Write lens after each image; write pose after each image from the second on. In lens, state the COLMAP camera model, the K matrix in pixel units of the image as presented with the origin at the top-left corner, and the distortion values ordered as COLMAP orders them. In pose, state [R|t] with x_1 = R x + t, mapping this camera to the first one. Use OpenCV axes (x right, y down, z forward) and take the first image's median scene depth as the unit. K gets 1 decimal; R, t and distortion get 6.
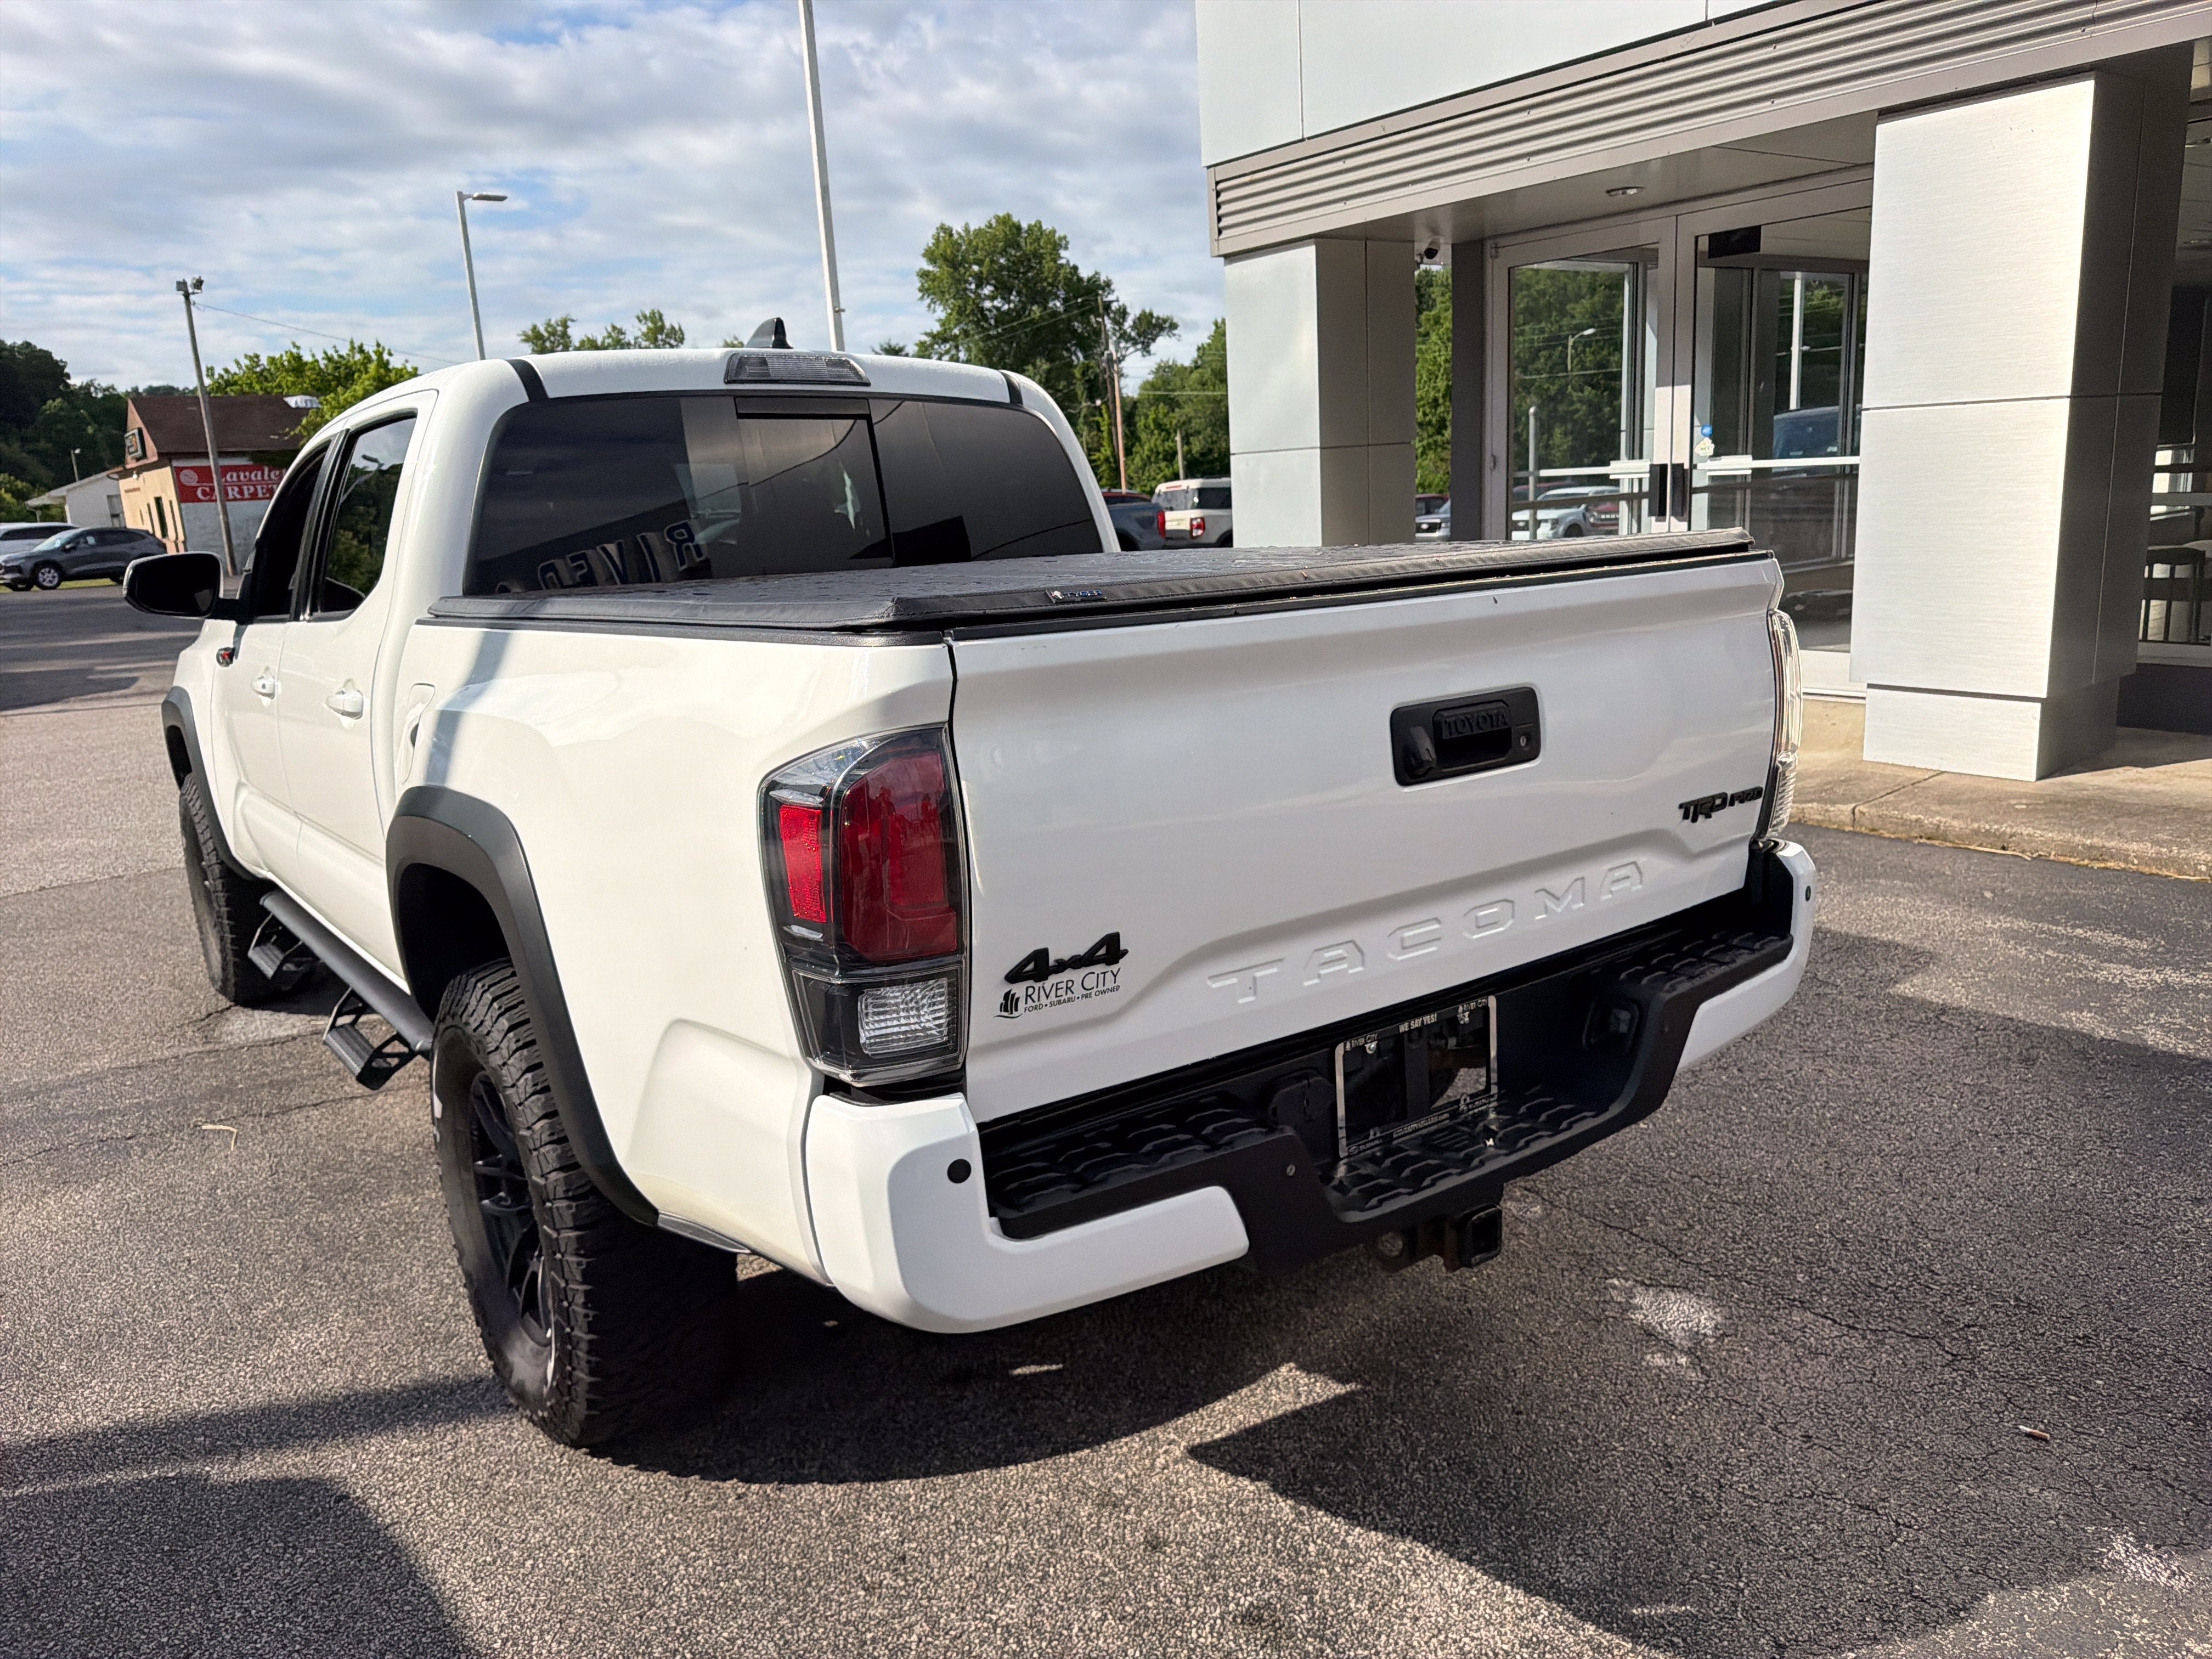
lens RADIAL K [[1572.8, 0, 1120.5], [0, 1572.8, 847.1], [0, 0, 1]] dist [0.031584, -0.041898]
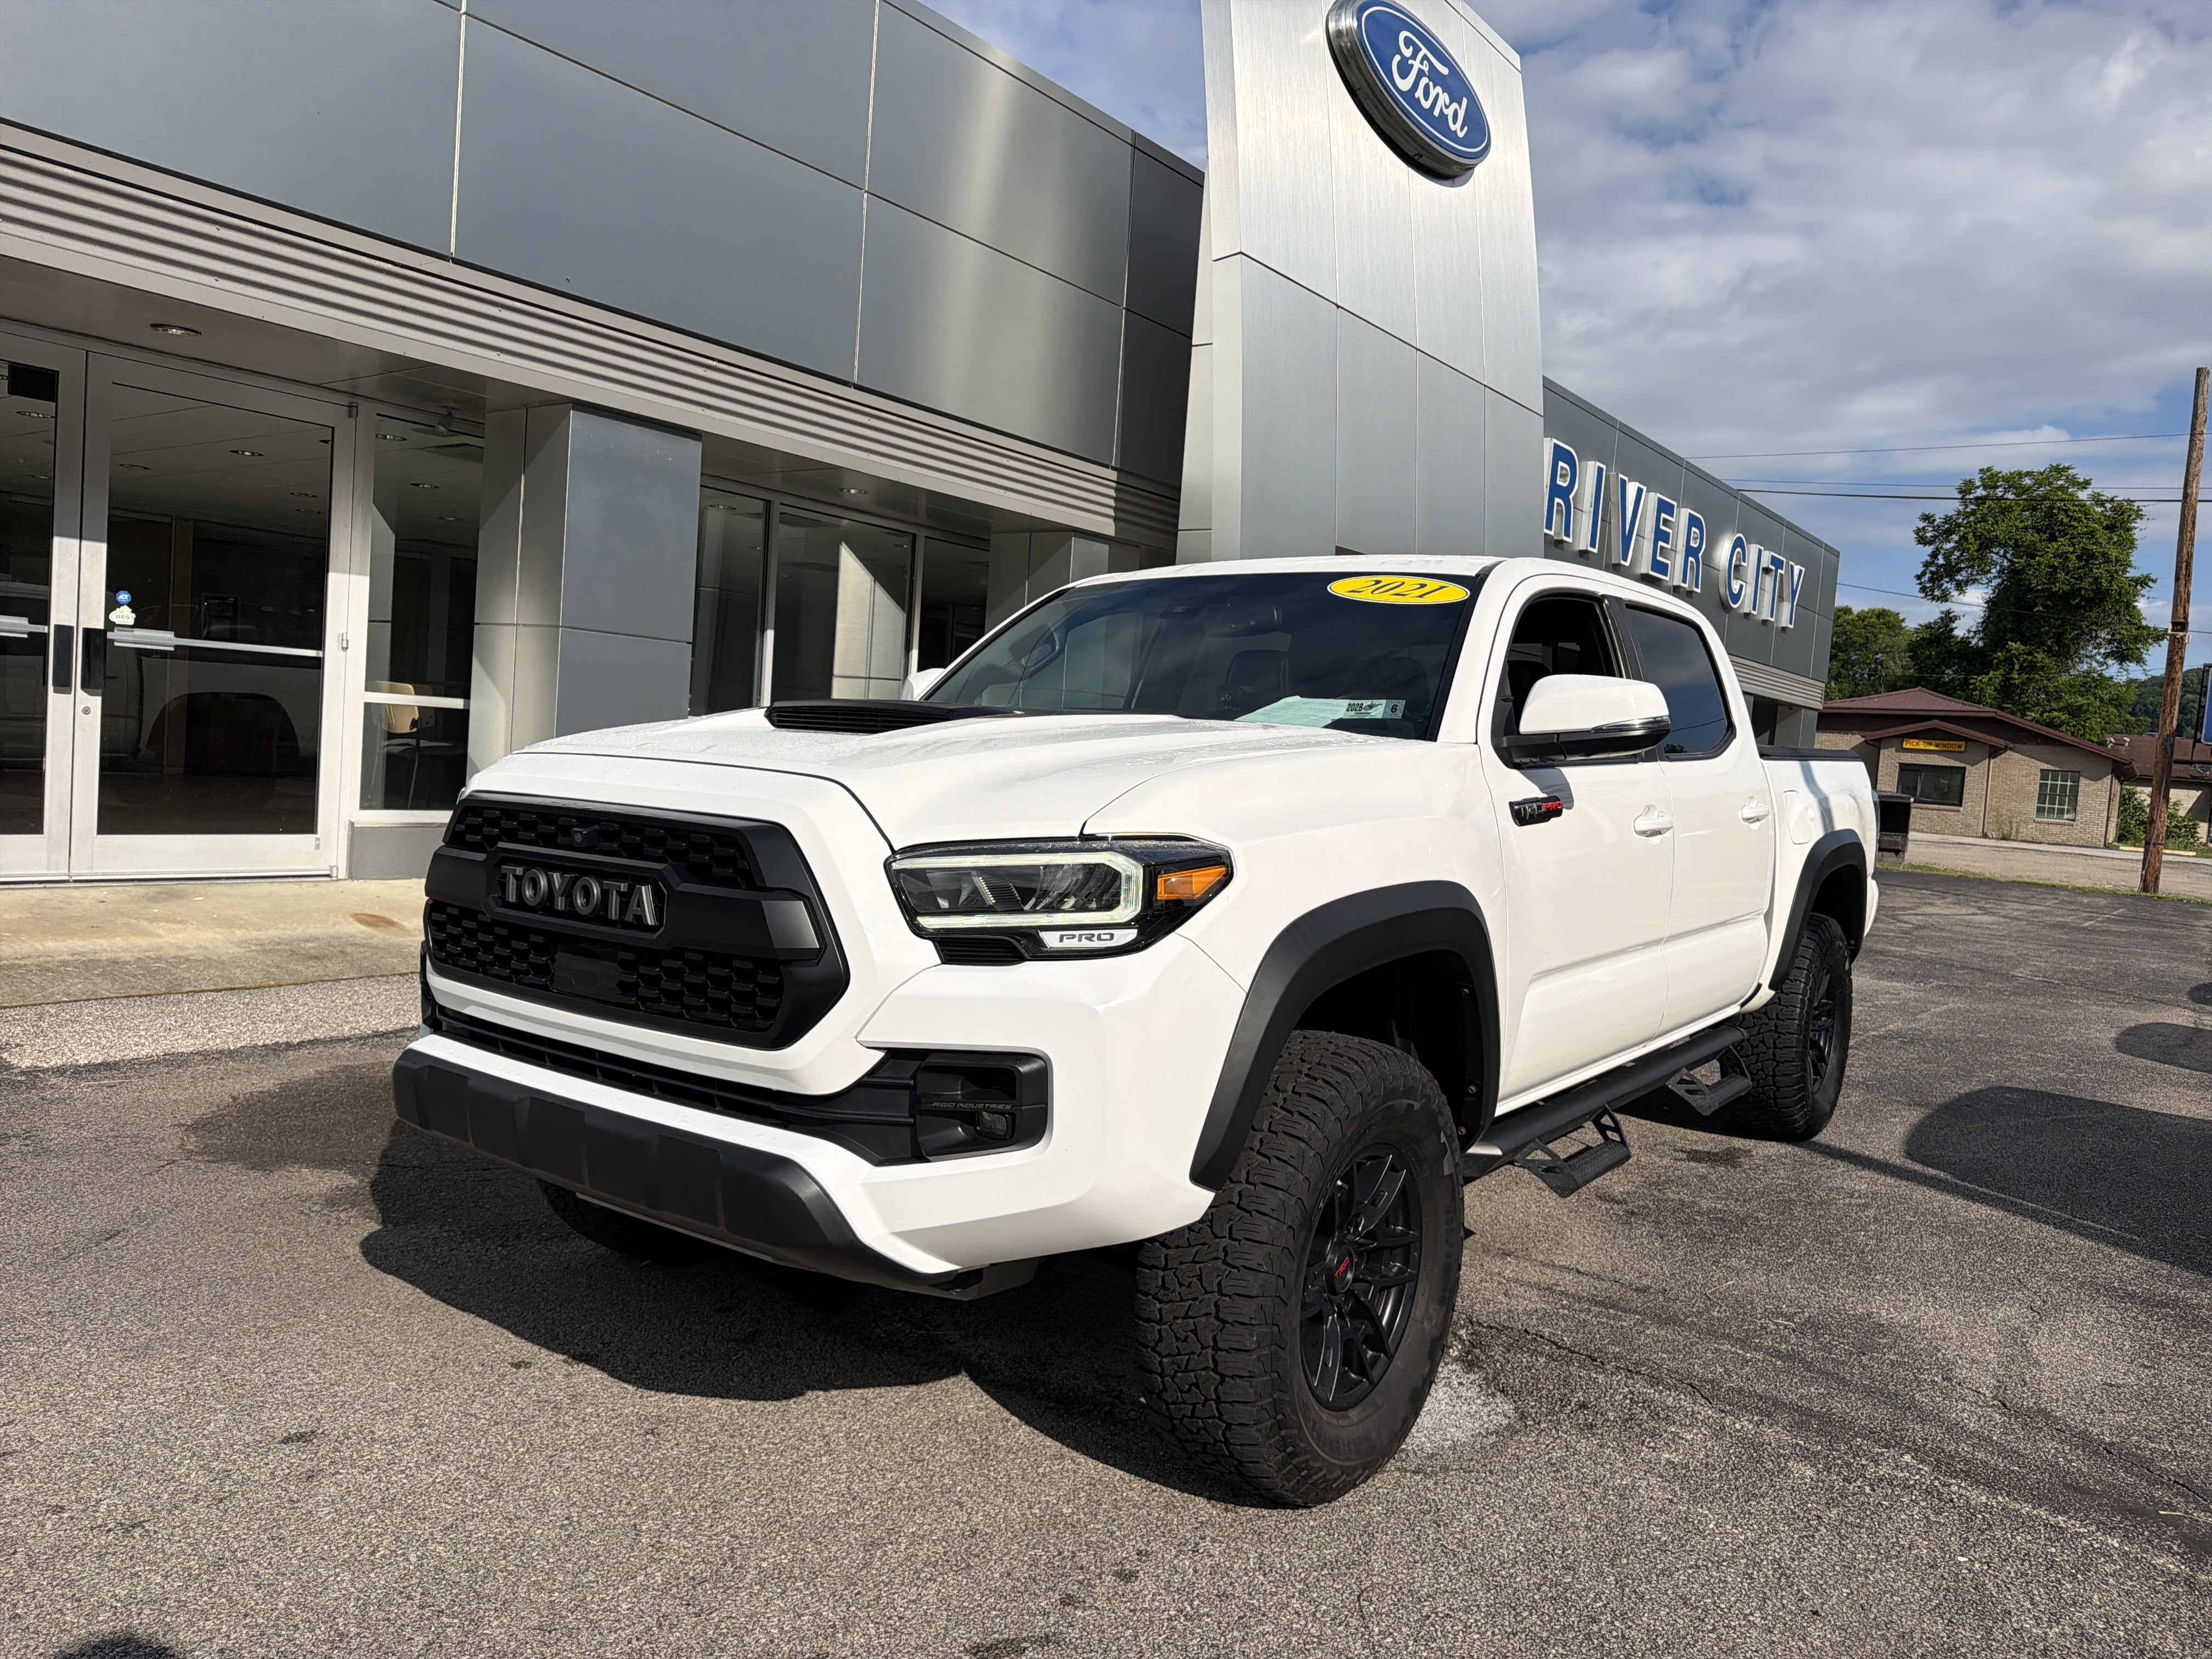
lens RADIAL K [[1572.8, 0, 1134.2], [0, 1572.8, 827.4], [0, 0, 1]] dist [0.031584, -0.041898]
pose [[-0.318903, -0.014466, 0.947677, -2.125968], [0.161030, 0.984519, 0.069216, -0.342028], [-0.934007, 0.174678, -0.311637, 2.479151]]
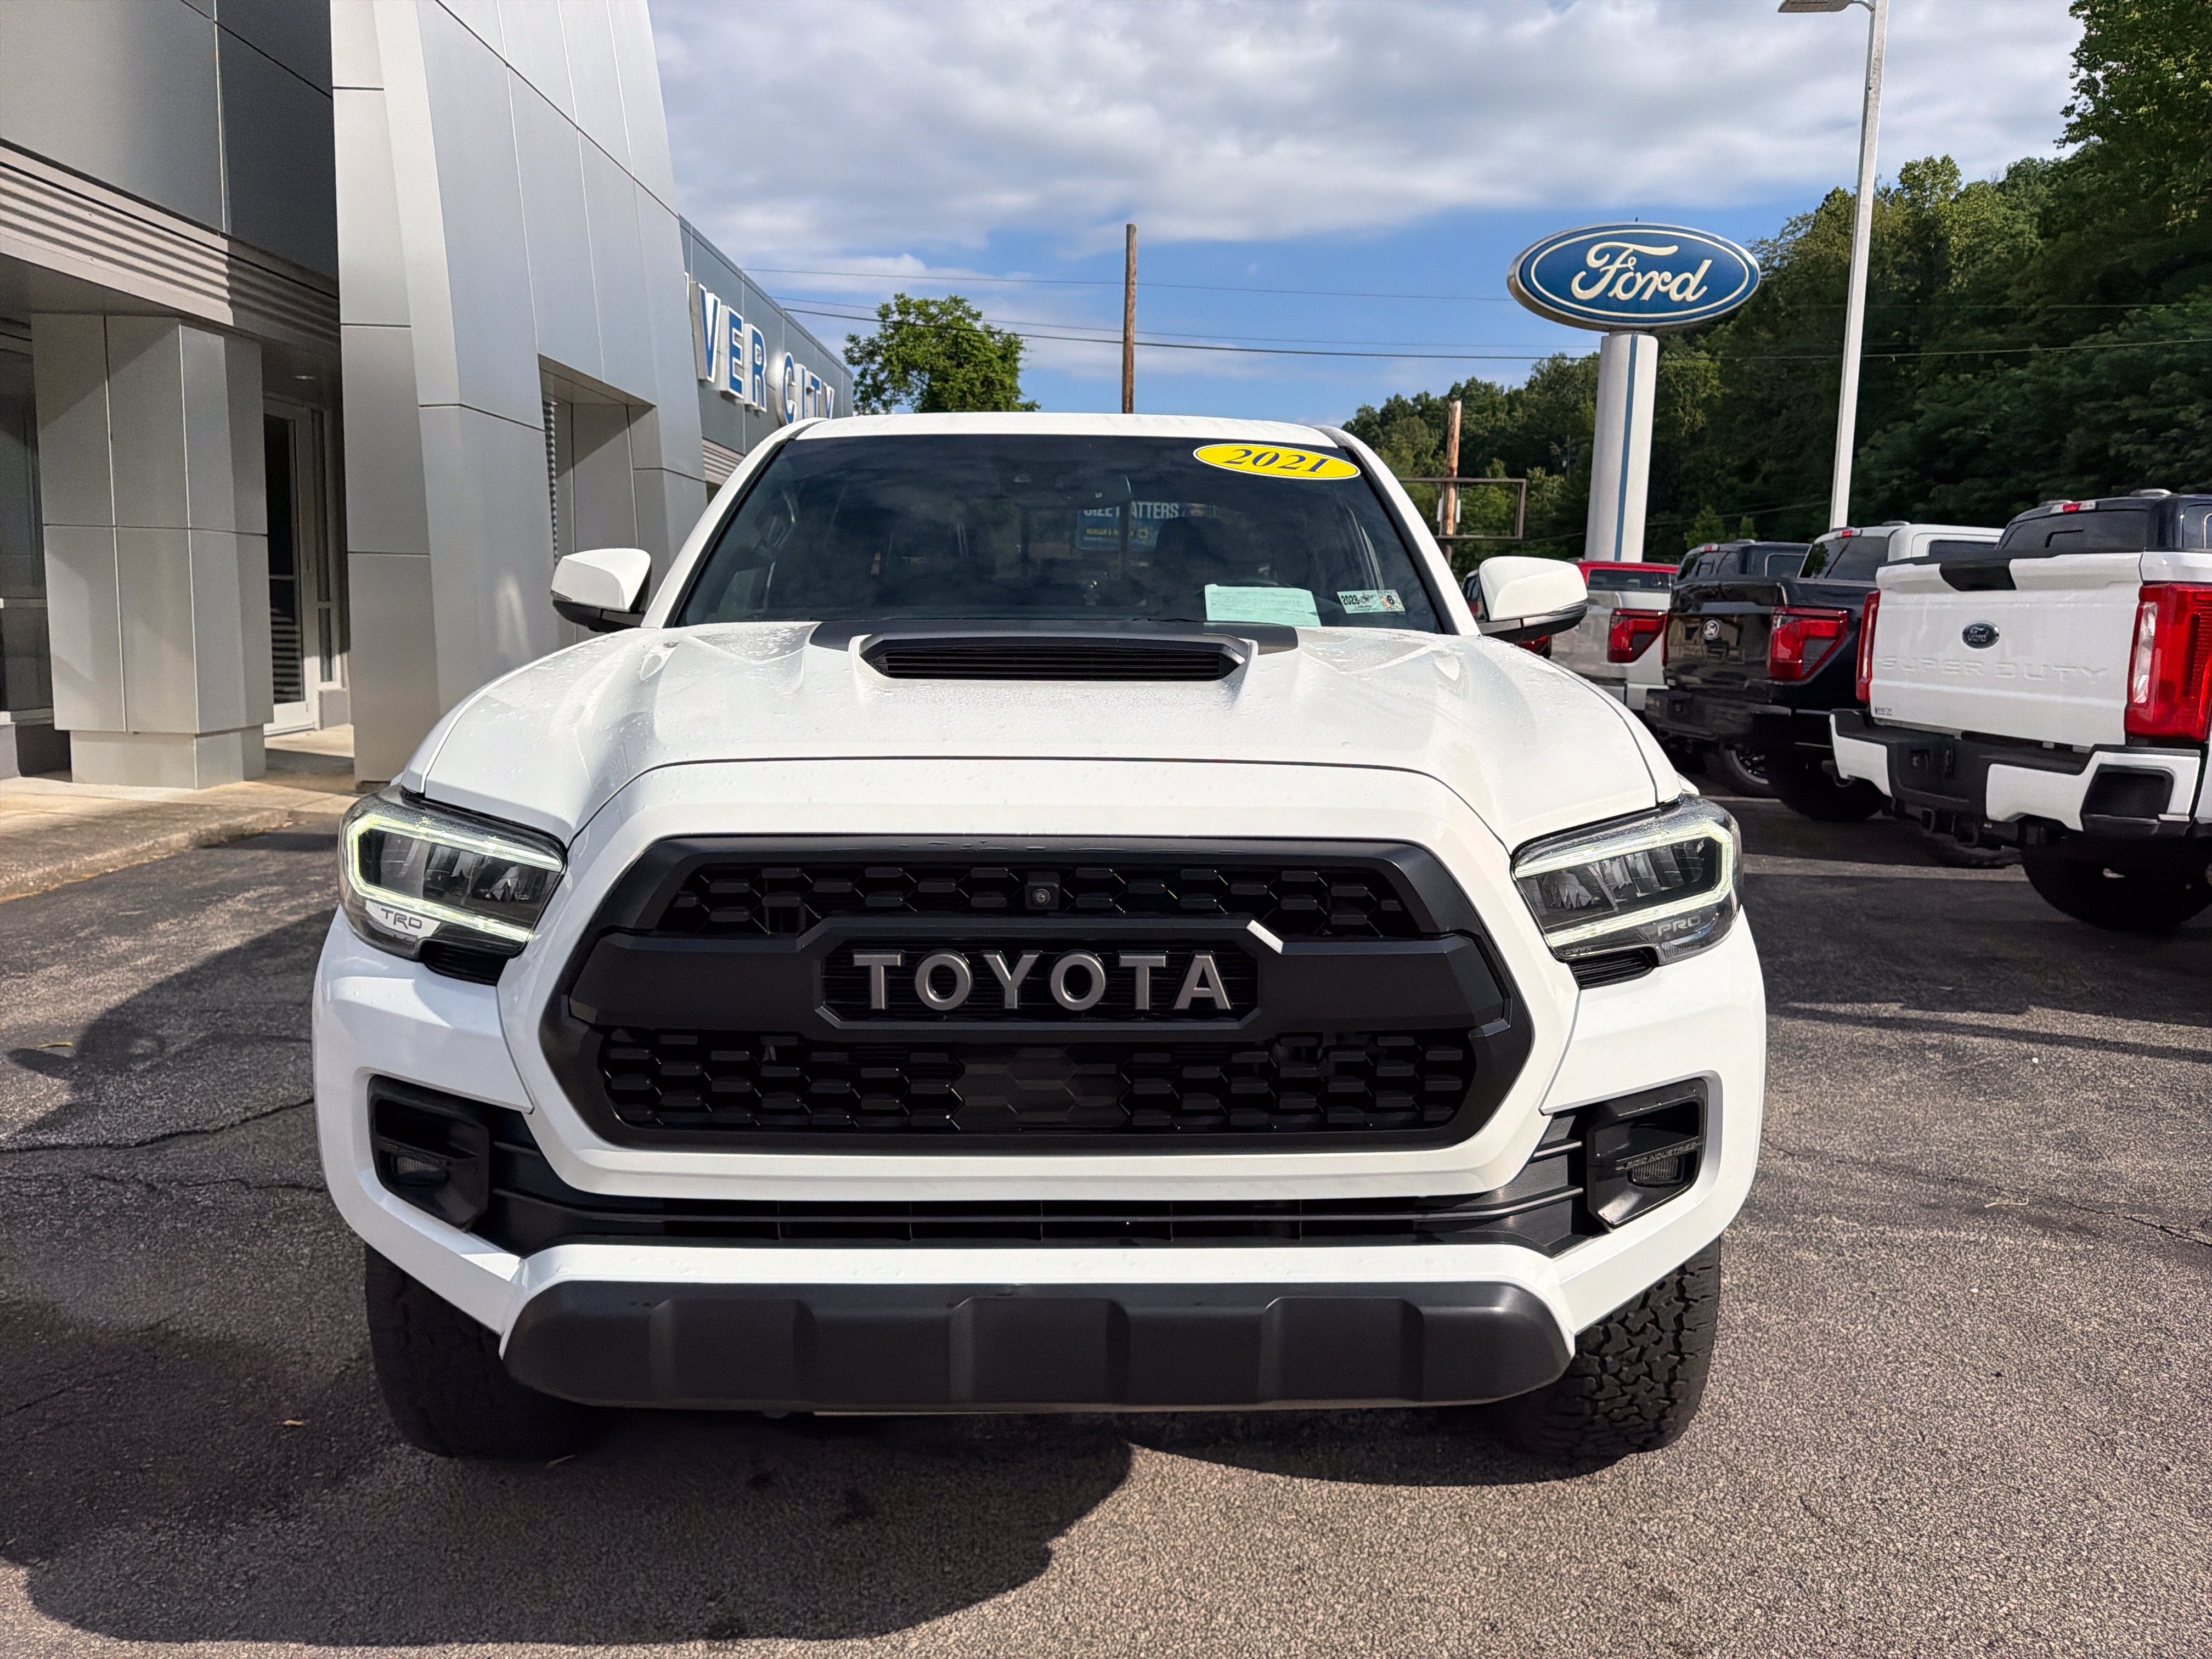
lens RADIAL K [[1572.8, 0, 1094.7], [0, 1572.8, 821.2], [0, 0, 1]] dist [0.031584, -0.041898]
pose [[-0.837244, -0.039580, 0.545396, -1.426020], [0.142040, 0.947401, 0.286803, -0.534850], [-0.528060, 0.317592, -0.787584, 2.986860]]
